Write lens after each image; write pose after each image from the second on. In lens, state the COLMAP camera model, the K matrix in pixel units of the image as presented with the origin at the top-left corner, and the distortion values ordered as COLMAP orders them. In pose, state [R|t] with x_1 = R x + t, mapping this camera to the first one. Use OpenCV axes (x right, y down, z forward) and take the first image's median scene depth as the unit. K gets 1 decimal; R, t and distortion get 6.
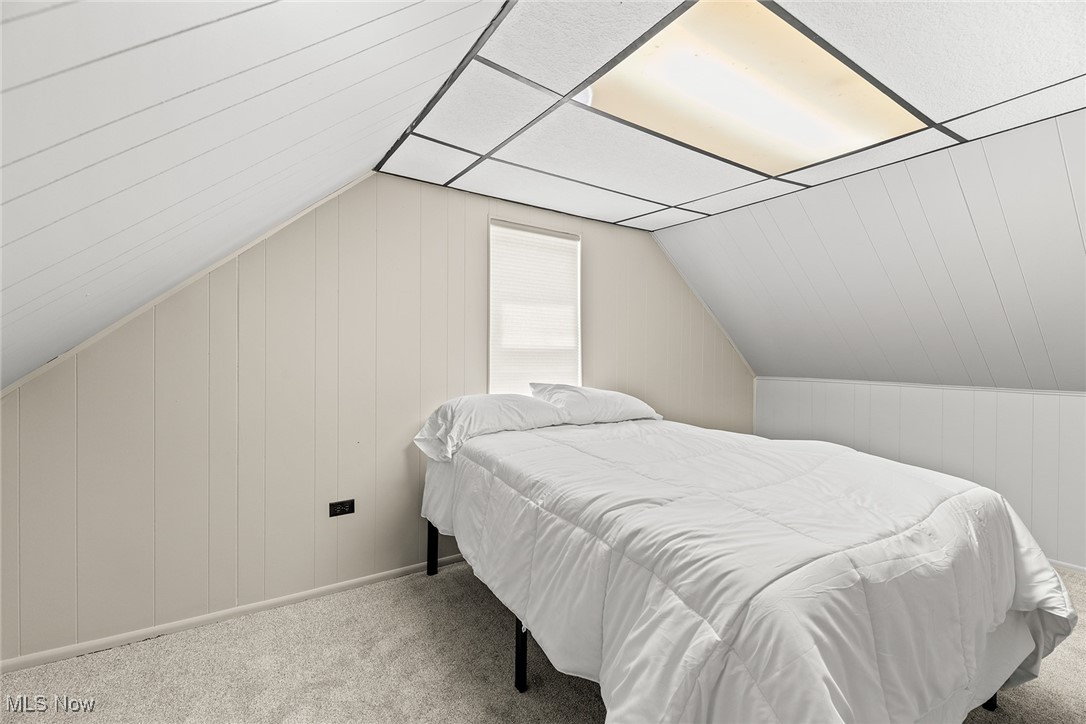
lens RADIAL K [[440.8, 0, 543.0], [0, 440.8, 362.0], [0, 0, 1]] dist [-0.002454, -0.000383]
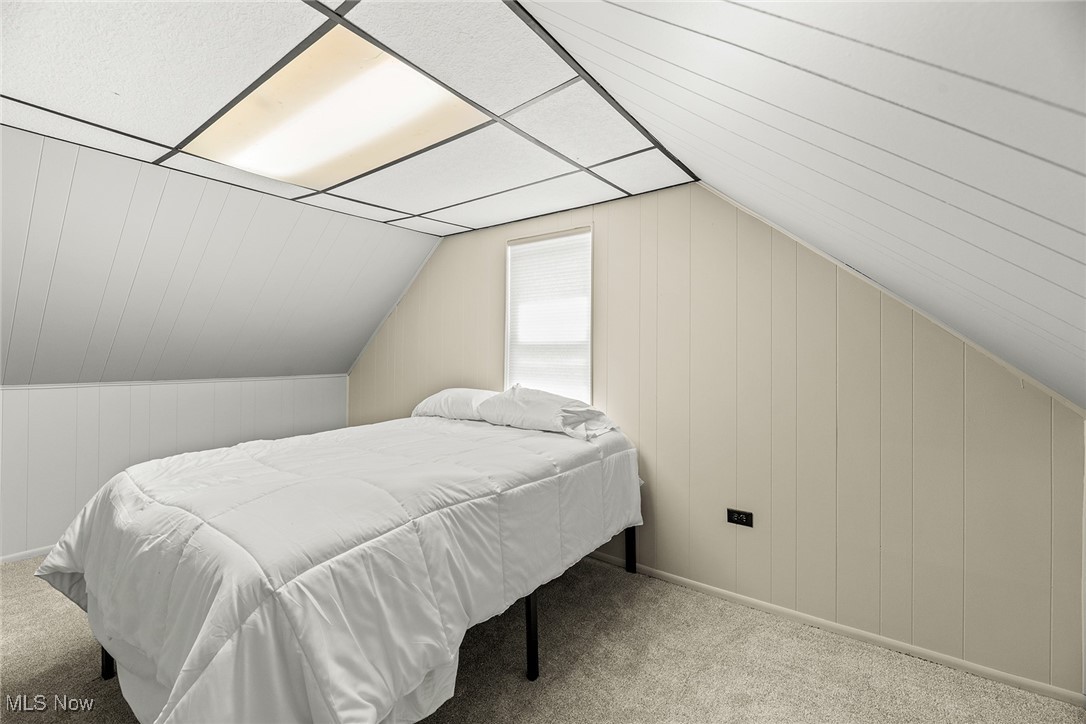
lens RADIAL K [[457.2, 0, 543.8], [0, 457.2, 345.1], [0, 0, 1]] dist [-0.000531, -0.000116]
pose [[0.371476, -0.026571, -0.928062, 0.952432], [-0.022518, 0.999038, -0.037617, -0.006661], [0.928170, 0.034872, 0.370520, 0.601783]]
